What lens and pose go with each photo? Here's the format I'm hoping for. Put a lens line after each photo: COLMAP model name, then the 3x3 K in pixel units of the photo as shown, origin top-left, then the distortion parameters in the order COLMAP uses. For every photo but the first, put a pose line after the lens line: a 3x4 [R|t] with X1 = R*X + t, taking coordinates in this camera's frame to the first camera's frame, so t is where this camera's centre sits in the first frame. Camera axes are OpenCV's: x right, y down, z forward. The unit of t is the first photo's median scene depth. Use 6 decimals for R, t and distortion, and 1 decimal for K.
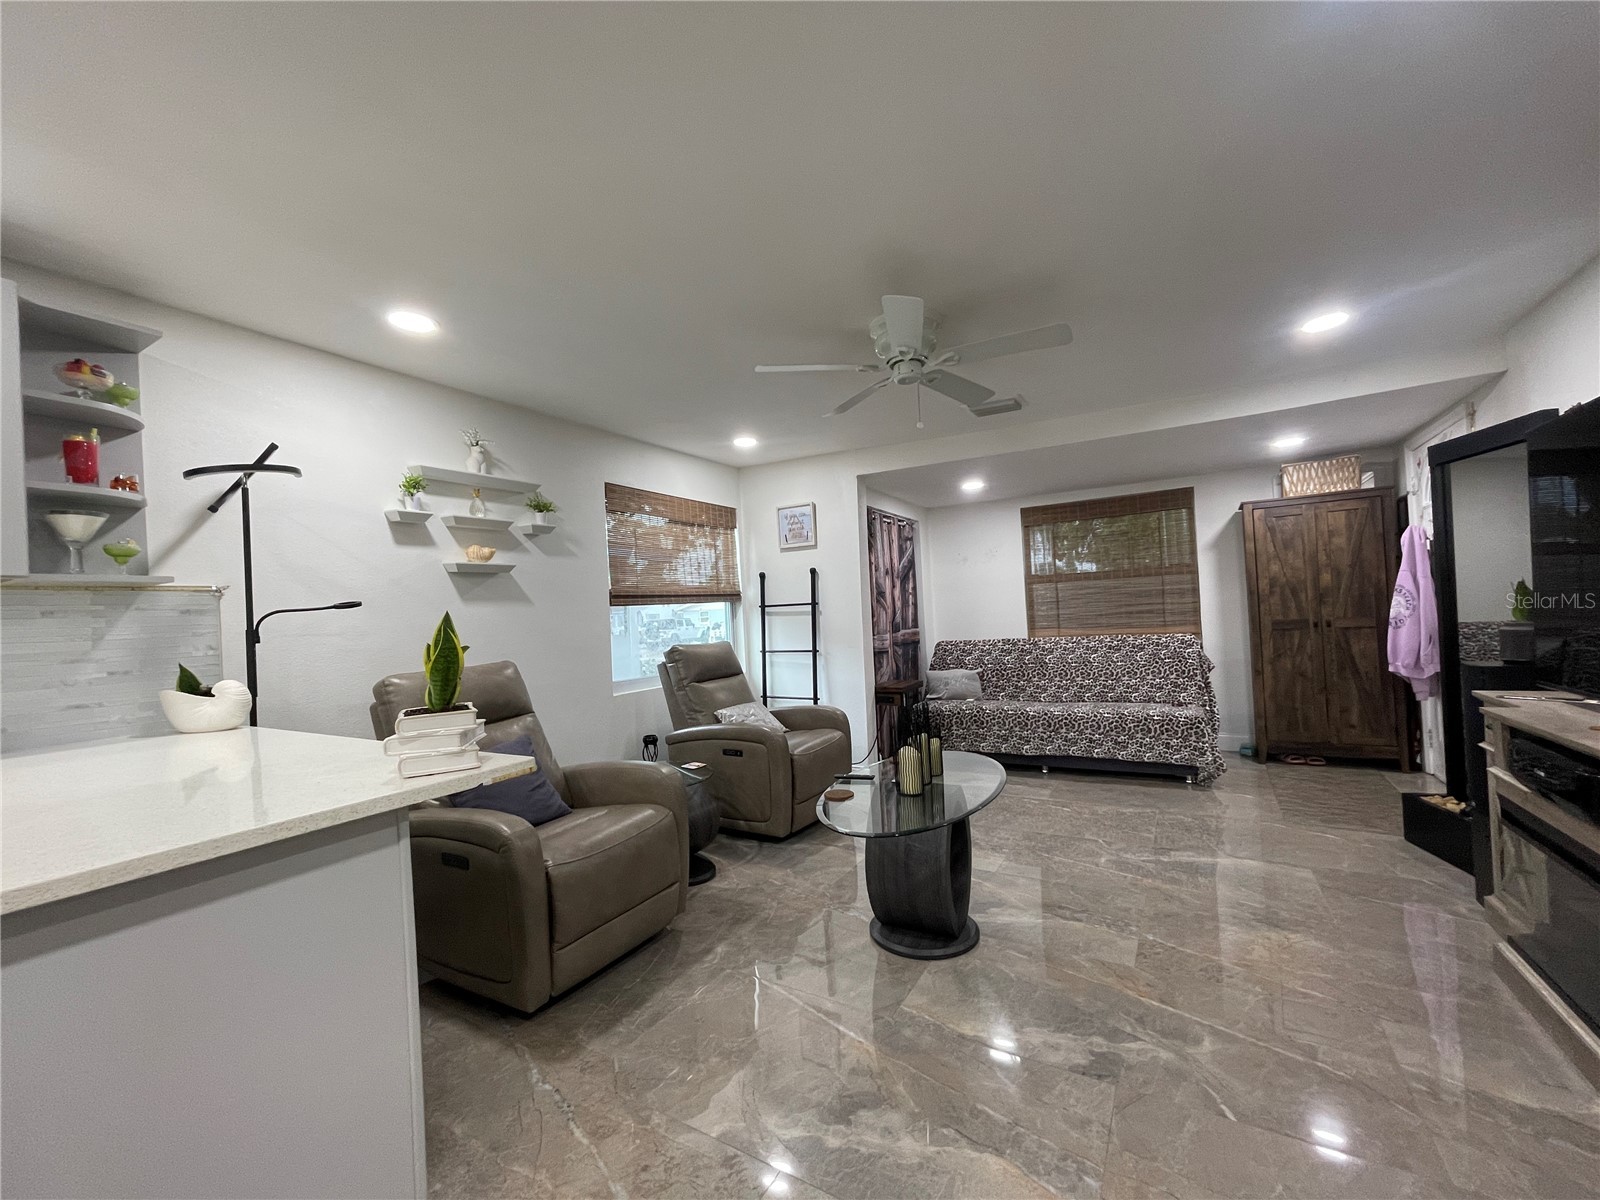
lens RADIAL K [[649.7, 0, 796.1], [0, 649.7, 609.9], [0, 0, 1]] dist [-0.000887, 0.000541]
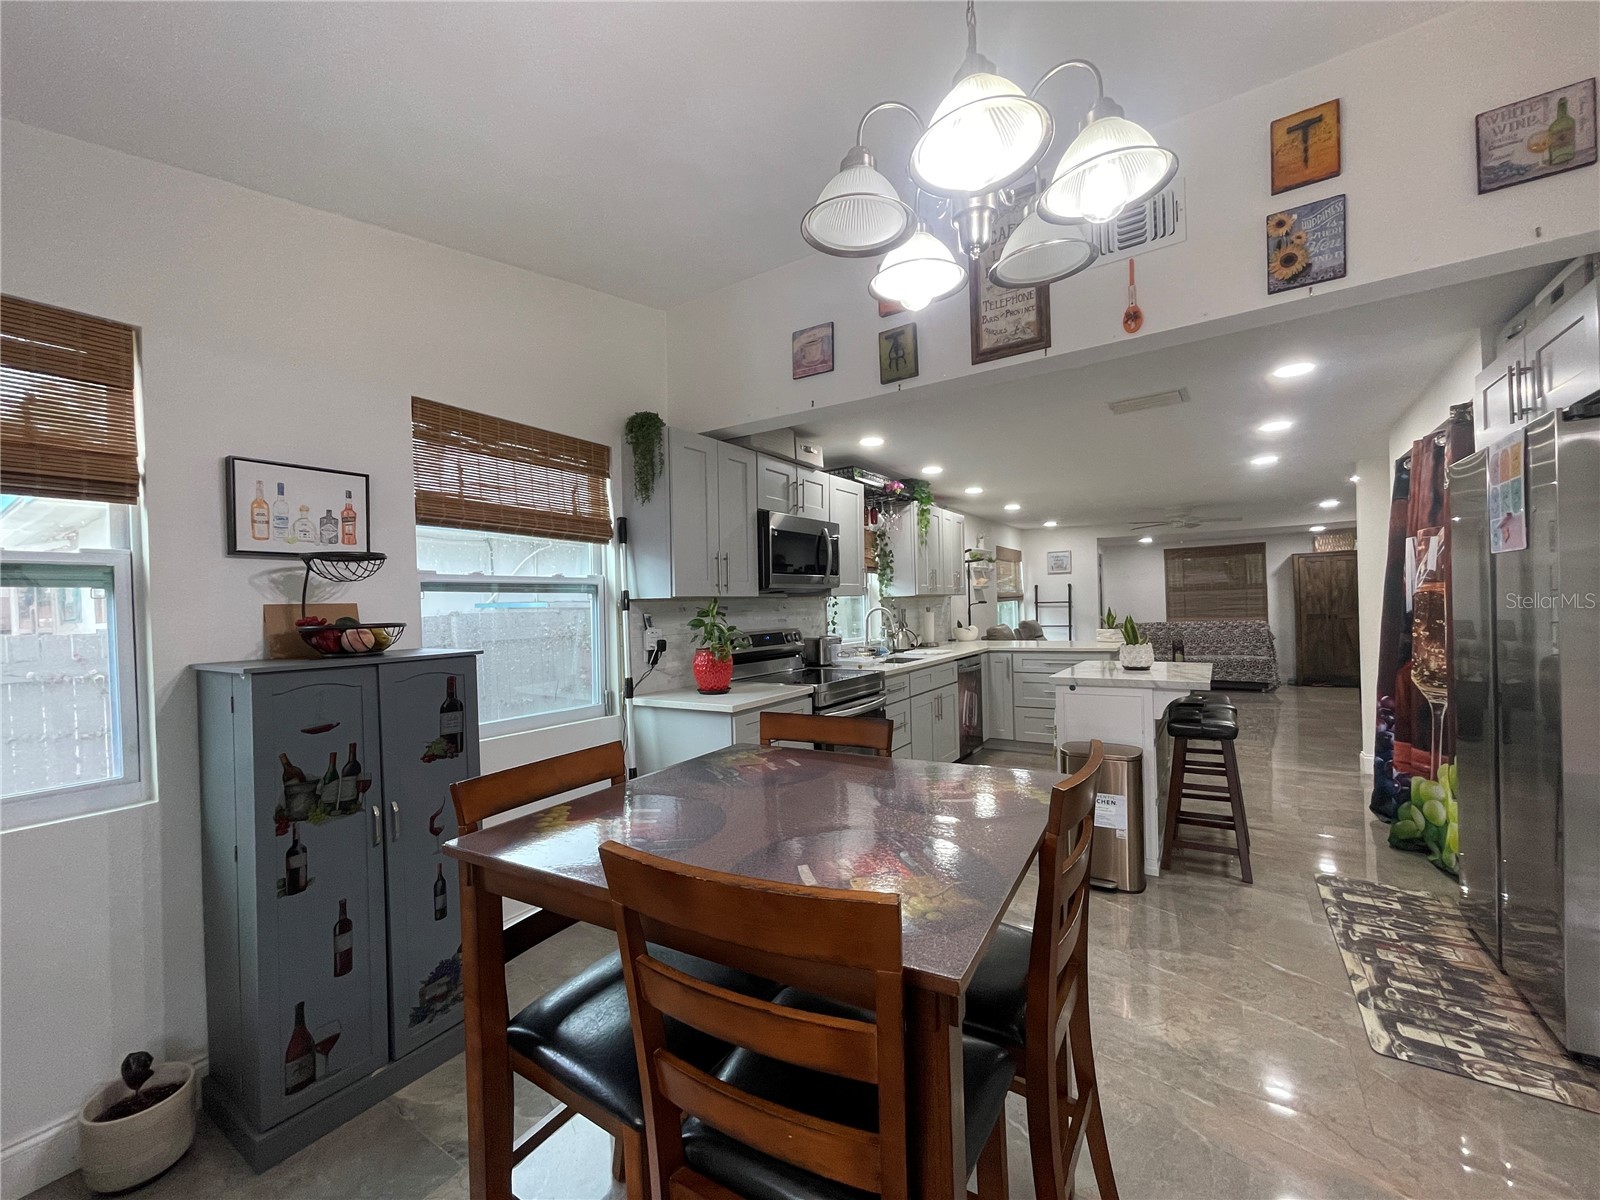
lens RADIAL K [[649.7, 0, 793.7], [0, 649.7, 608.7], [0, 0, 1]] dist [-0.000887, 0.000541]
pose [[0.999095, 0.016338, -0.039279, -0.817264], [-0.015809, 0.999780, 0.013755, -0.003164], [0.039496, -0.013121, 0.999134, -1.128634]]
